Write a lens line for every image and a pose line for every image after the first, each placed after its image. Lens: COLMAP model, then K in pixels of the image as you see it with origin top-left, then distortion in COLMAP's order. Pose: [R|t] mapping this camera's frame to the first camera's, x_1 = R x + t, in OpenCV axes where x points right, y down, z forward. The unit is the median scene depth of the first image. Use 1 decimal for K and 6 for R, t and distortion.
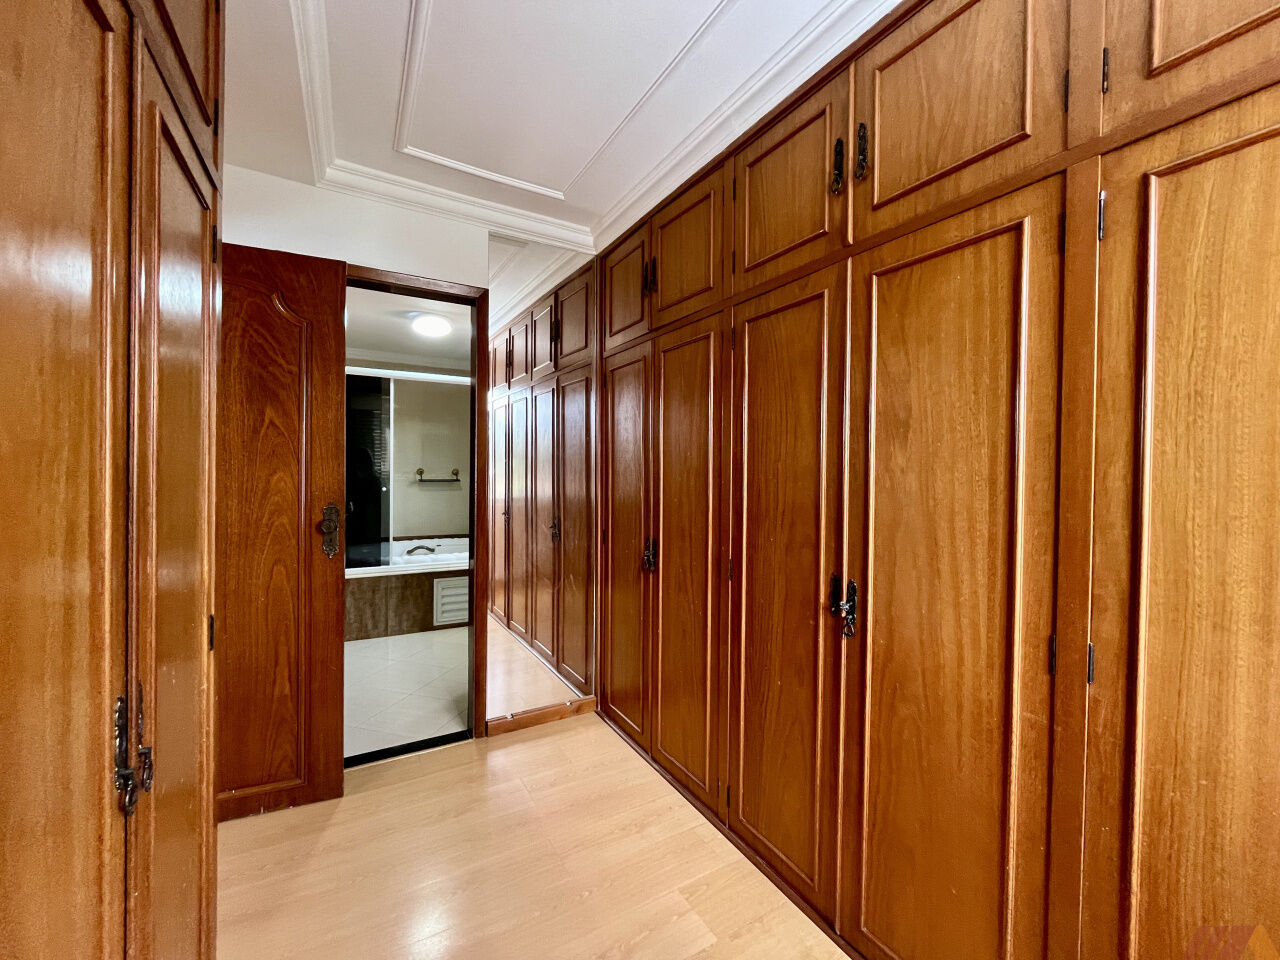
lens RADIAL K [[521.7, 0, 643.1], [0, 521.7, 482.4], [0, 0, 1]] dist [-0.002764, -0.000053]
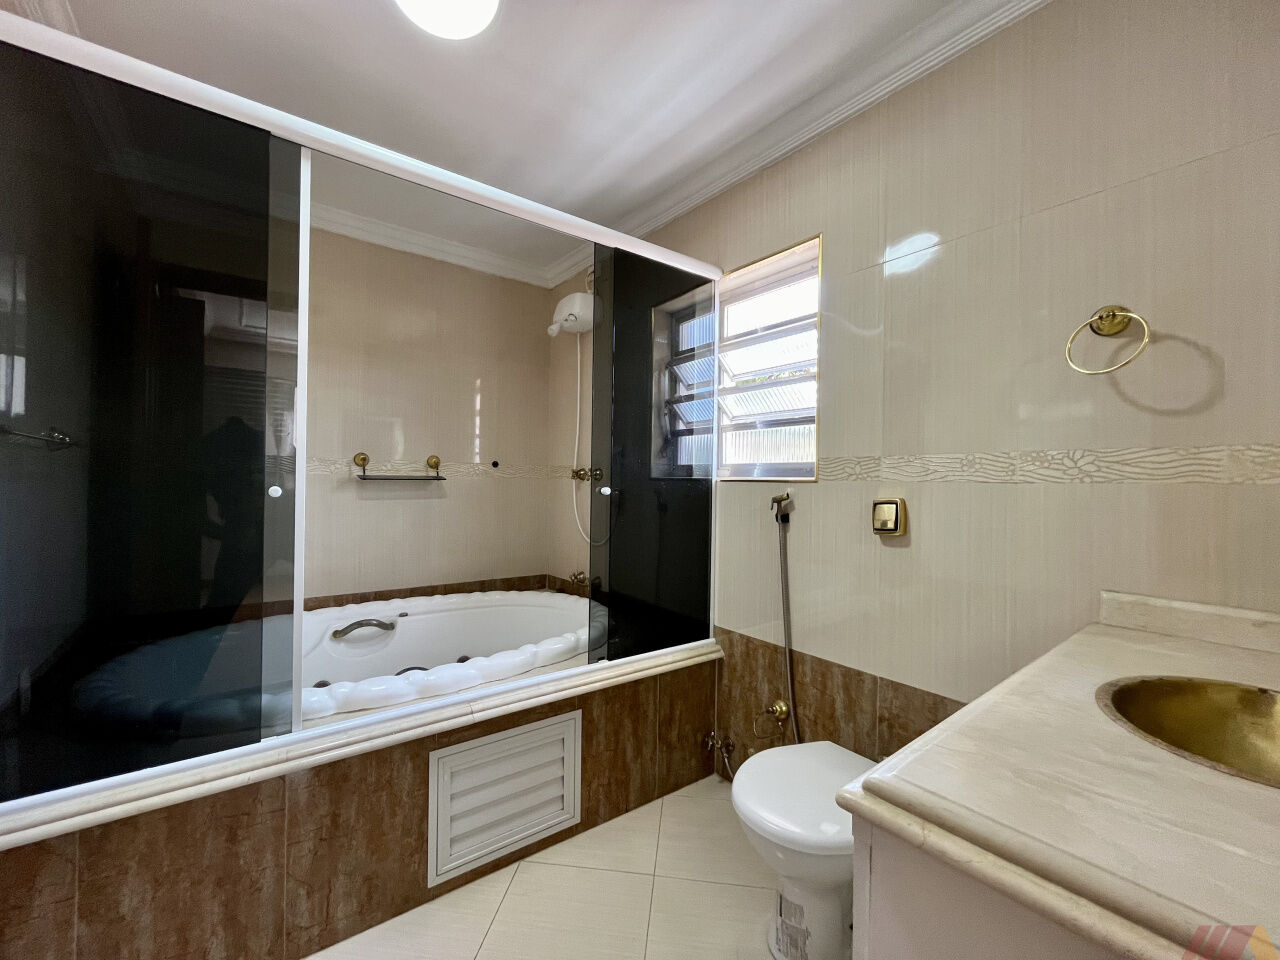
lens RADIAL K [[521.7, 0, 635.5], [0, 521.7, 484.7], [0, 0, 1]] dist [-0.002764, -0.000053]
pose [[0.991482, 0.007534, 0.130025, -0.306465], [-0.005693, 0.999878, -0.014525, 0.010994], [-0.130118, 0.013661, 0.991404, 0.627194]]
